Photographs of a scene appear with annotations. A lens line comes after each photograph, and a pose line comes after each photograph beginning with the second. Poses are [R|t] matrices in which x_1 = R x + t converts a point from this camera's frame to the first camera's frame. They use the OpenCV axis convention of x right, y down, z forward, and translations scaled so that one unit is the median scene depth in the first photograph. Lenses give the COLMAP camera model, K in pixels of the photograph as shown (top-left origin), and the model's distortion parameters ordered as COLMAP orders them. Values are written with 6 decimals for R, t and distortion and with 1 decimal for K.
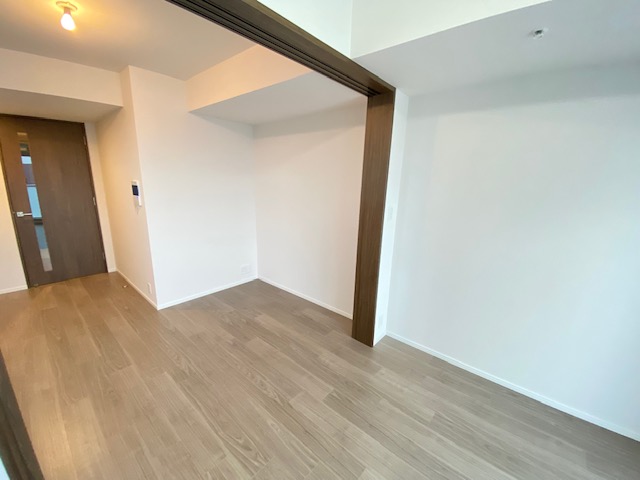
lens RADIAL K [[259.1, 0, 320.0], [0, 259.1, 240.0], [0, 0, 1]] dist [0.013982, -0.018397]
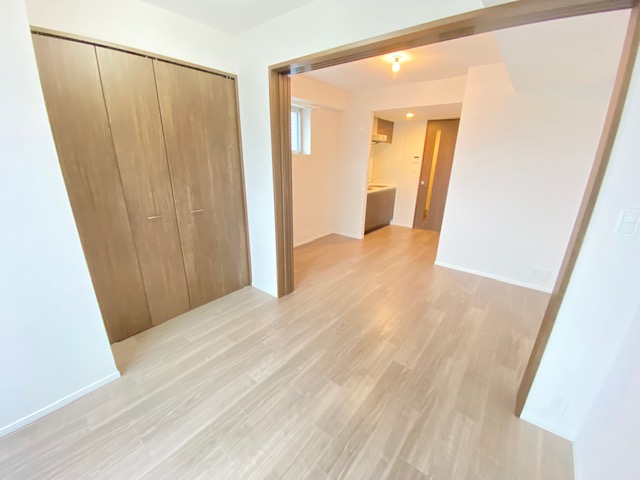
lens RADIAL K [[259.1, 0, 320.0], [0, 259.1, 240.0], [0, 0, 1]] dist [0.013982, -0.018397]
pose [[0.041828, 0.282831, -0.958257, 0.842390], [-0.243668, 0.933025, 0.264748, -0.067862], [0.968956, 0.222422, 0.107943, 0.432111]]
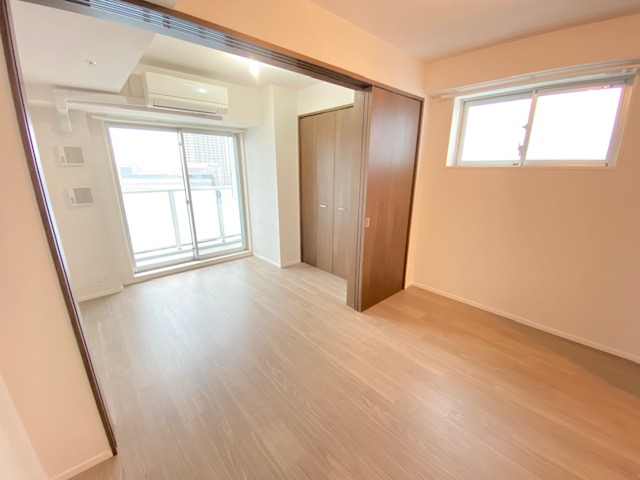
lens RADIAL K [[259.1, 0, 320.0], [0, 259.1, 240.0], [0, 0, 1]] dist [0.013982, -0.018397]
pose [[-0.992941, -0.062647, 0.100712, -0.429408], [-0.005917, 0.874232, 0.485472, -0.377719], [-0.118459, 0.481449, -0.868432, 1.569798]]
